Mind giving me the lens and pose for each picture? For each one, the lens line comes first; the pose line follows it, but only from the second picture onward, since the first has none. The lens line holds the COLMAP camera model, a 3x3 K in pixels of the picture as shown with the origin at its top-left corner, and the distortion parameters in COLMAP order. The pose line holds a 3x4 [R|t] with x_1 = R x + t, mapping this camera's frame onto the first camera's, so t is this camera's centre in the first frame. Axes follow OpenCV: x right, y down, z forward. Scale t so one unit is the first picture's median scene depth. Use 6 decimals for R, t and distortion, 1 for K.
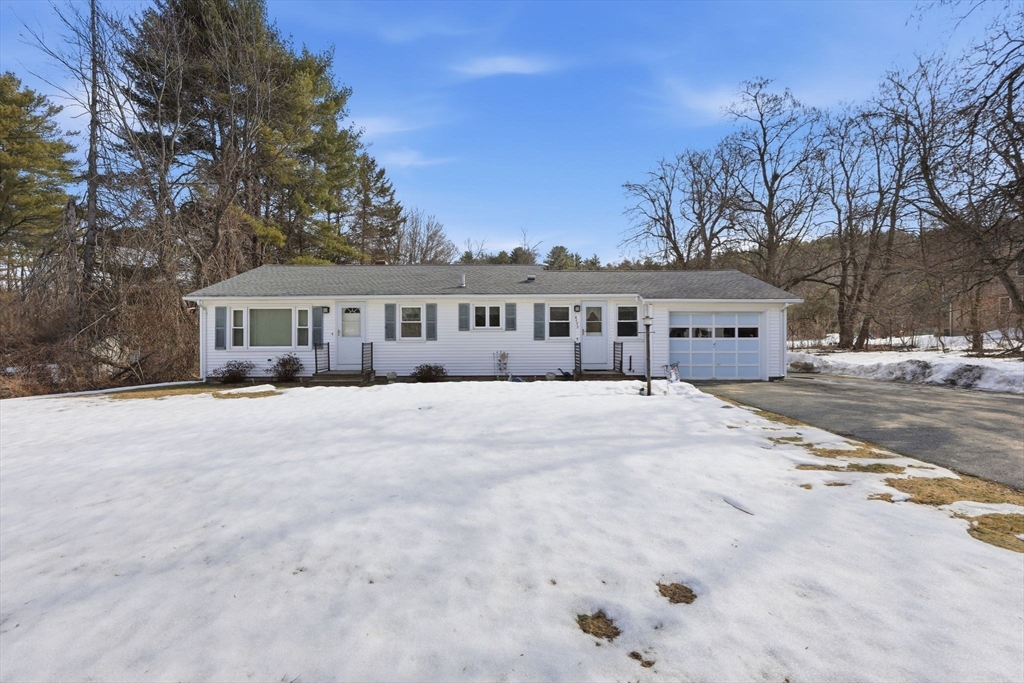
lens RADIAL K [[415.3, 0, 512.0], [0, 415.3, 340.2], [0, 0, 1]] dist [0.001668, 0.000111]
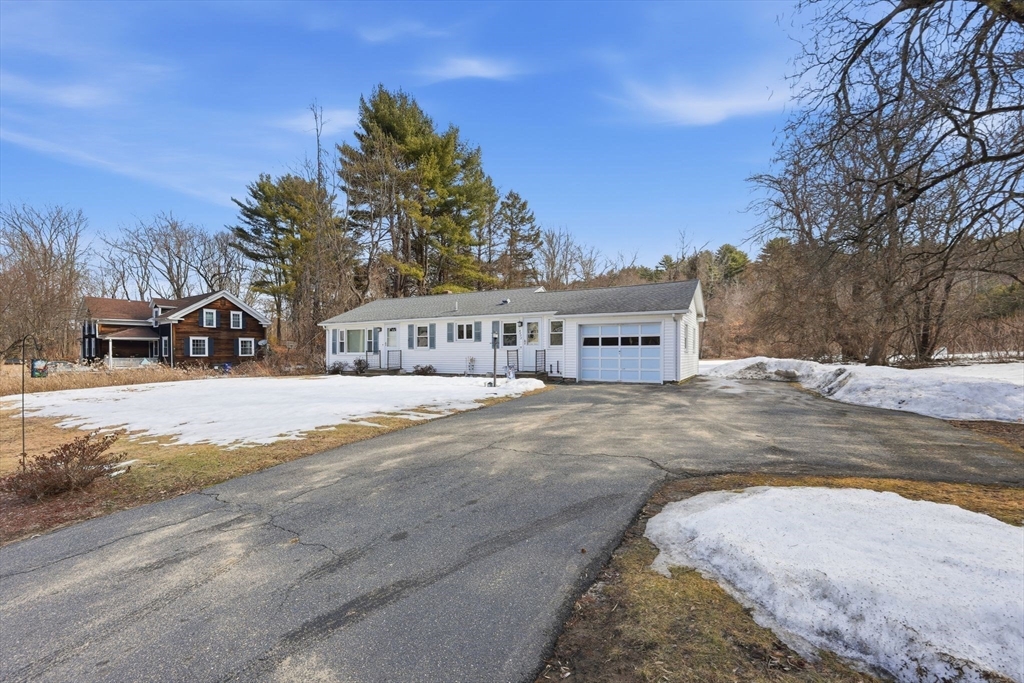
lens RADIAL K [[402.0, 0, 512.1], [0, 402.0, 356.0], [0, 0, 1]] dist [-0.001051, -0.000060]
pose [[0.889936, 0.005754, -0.456049, 0.703918], [0.004925, 0.999741, 0.022224, -0.003884], [0.456059, -0.022024, 0.889677, -0.134490]]
